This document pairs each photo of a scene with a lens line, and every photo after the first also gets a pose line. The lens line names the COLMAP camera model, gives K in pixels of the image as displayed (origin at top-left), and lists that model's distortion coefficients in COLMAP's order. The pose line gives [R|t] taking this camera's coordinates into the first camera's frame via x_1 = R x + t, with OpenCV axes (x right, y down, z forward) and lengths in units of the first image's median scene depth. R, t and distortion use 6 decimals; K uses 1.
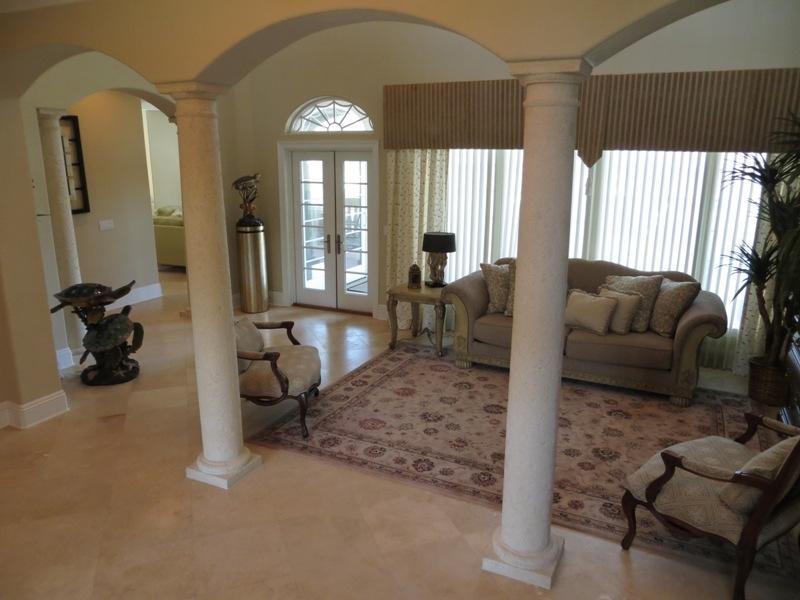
lens RADIAL K [[604.1, 0, 400.0], [0, 604.1, 300.0], [0, 0, 1]] dist [-0.007440, -0.006952]
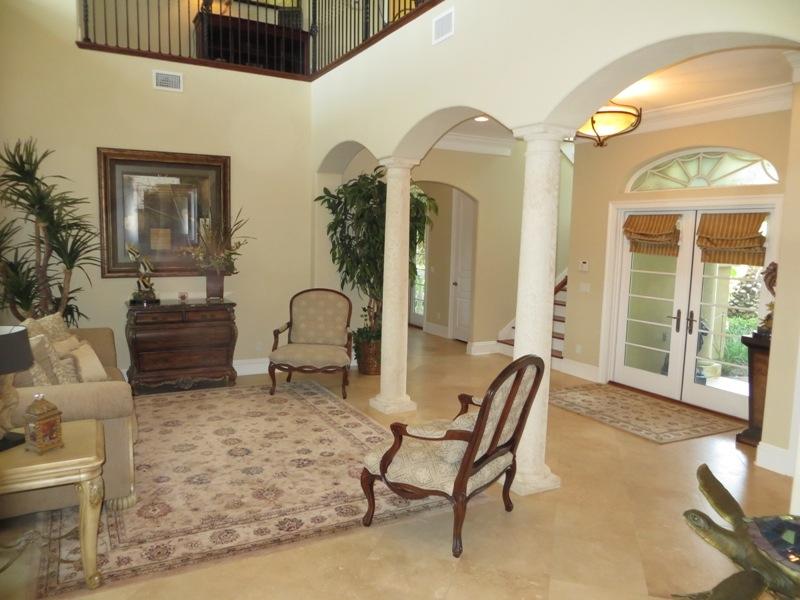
lens RADIAL K [[604.1, 0, 400.0], [0, 604.1, 300.0], [0, 0, 1]] dist [-0.007440, -0.006952]
pose [[-0.810022, -0.091243, 0.579257, -0.463804], [0.110570, 0.946335, 0.303684, -0.245628], [-0.575880, 0.310039, -0.756464, 1.214084]]
